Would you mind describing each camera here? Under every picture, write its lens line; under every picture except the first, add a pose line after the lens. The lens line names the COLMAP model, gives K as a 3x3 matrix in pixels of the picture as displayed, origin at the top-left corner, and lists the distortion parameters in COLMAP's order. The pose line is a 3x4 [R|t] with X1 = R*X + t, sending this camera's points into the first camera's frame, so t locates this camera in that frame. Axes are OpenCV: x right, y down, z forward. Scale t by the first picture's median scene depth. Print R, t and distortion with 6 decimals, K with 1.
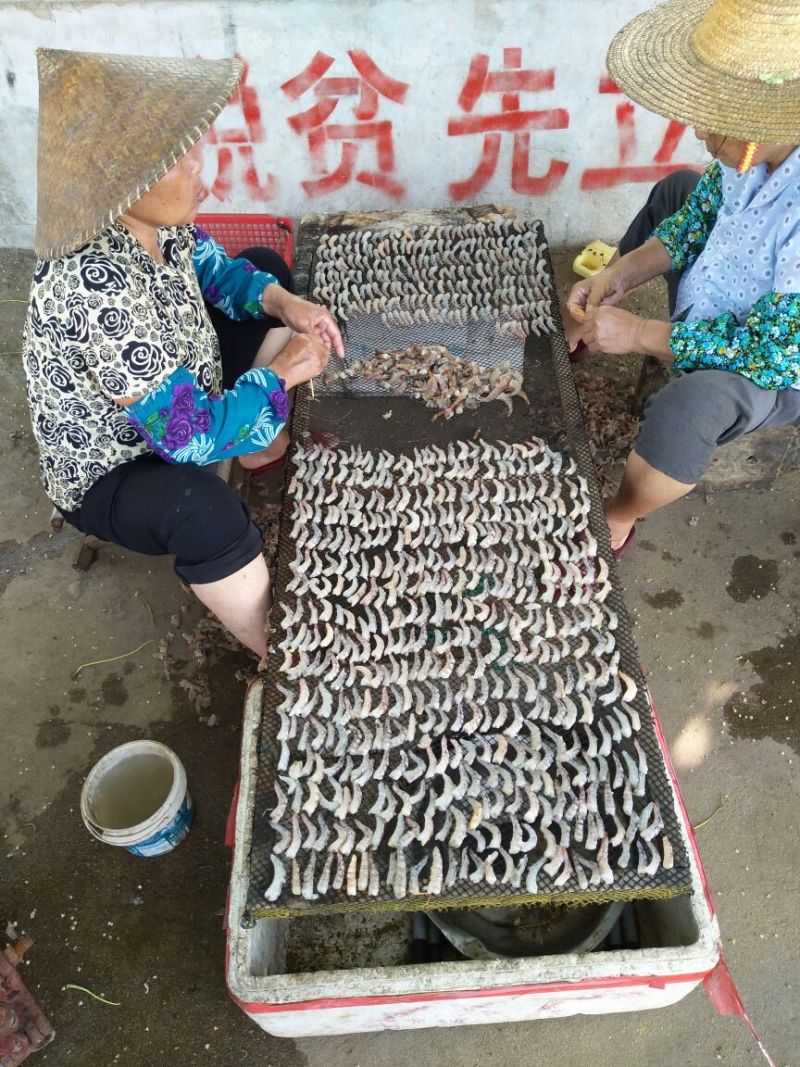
lens RADIAL K [[803.5, 0, 400.0], [0, 803.5, 533.5], [0, 0, 1]] dist [0.084589, -0.121885]
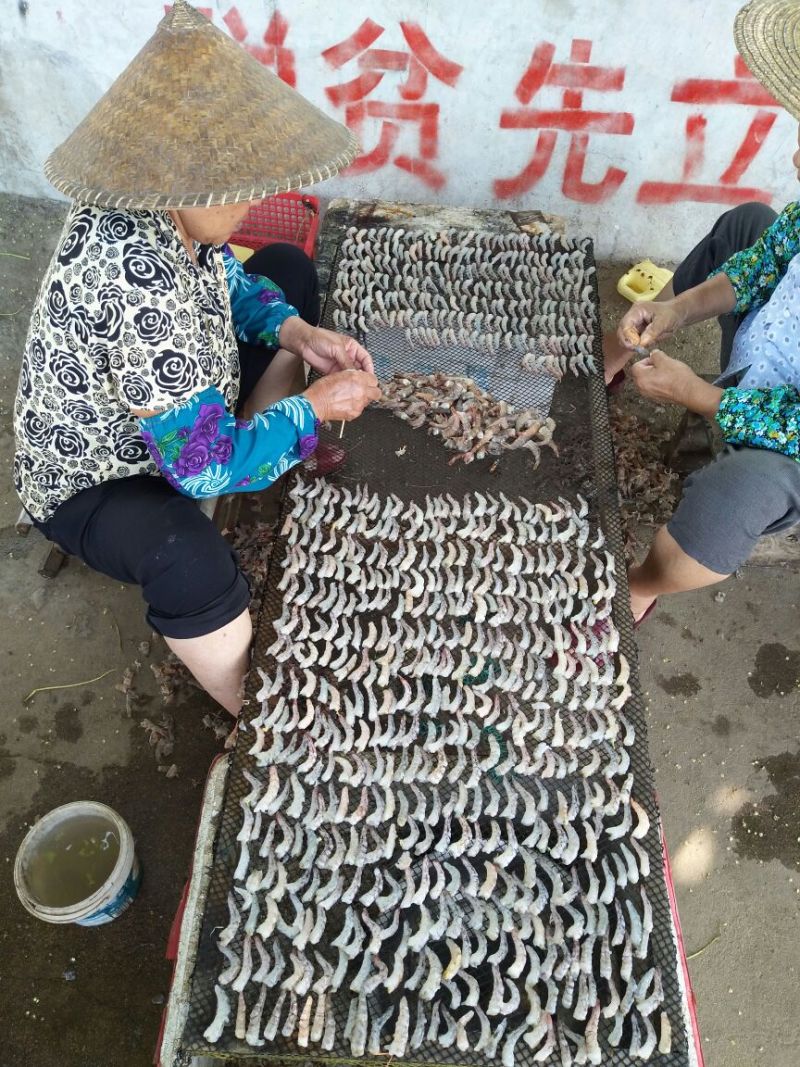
lens RADIAL K [[803.5, 0, 400.0], [0, 803.5, 533.5], [0, 0, 1]] dist [0.084589, -0.121885]
pose [[0.993984, 0.109062, 0.010075, -0.018953], [-0.109431, 0.992748, 0.049770, -0.124055], [-0.004574, -0.050573, 0.998710, 0.120466]]
